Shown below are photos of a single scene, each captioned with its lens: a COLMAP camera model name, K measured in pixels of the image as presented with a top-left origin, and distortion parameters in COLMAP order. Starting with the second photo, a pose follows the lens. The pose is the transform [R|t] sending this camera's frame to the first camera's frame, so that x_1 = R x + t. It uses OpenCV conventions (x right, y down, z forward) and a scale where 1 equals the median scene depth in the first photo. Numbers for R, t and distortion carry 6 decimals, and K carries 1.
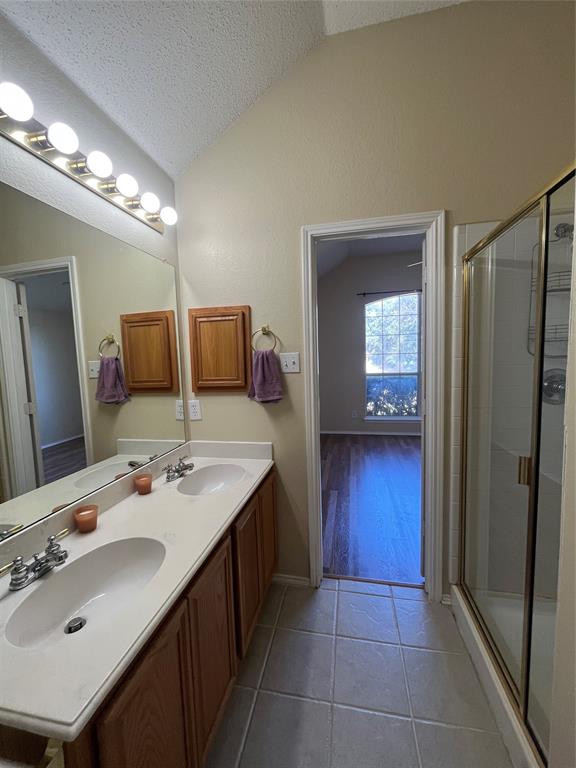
lens RADIAL K [[311.1, 0, 287.9], [0, 311.1, 383.6], [0, 0, 1]] dist [-0.004057, -0.000597]
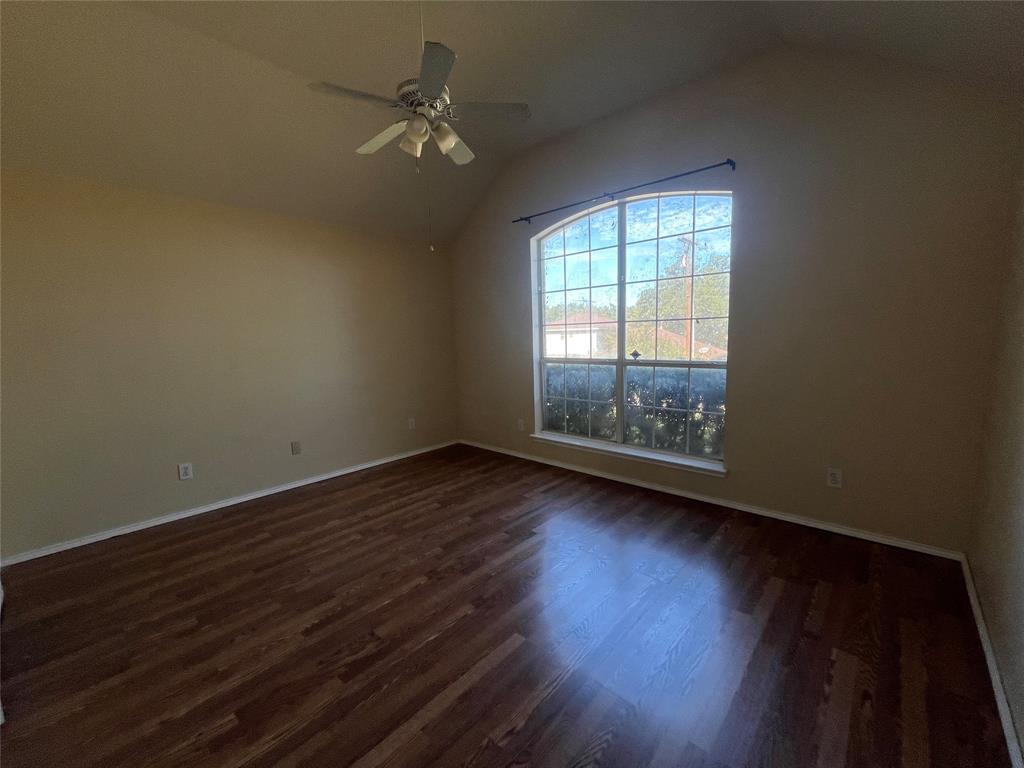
lens RADIAL K [[414.8, 0, 511.7], [0, 414.8, 381.8], [0, 0, 1]] dist [-0.004057, -0.000597]
pose [[0.853077, 0.066034, -0.517590, 0.630676], [-0.051162, 0.997765, 0.042971, -0.018669], [0.519271, -0.010176, 0.854549, 0.326792]]
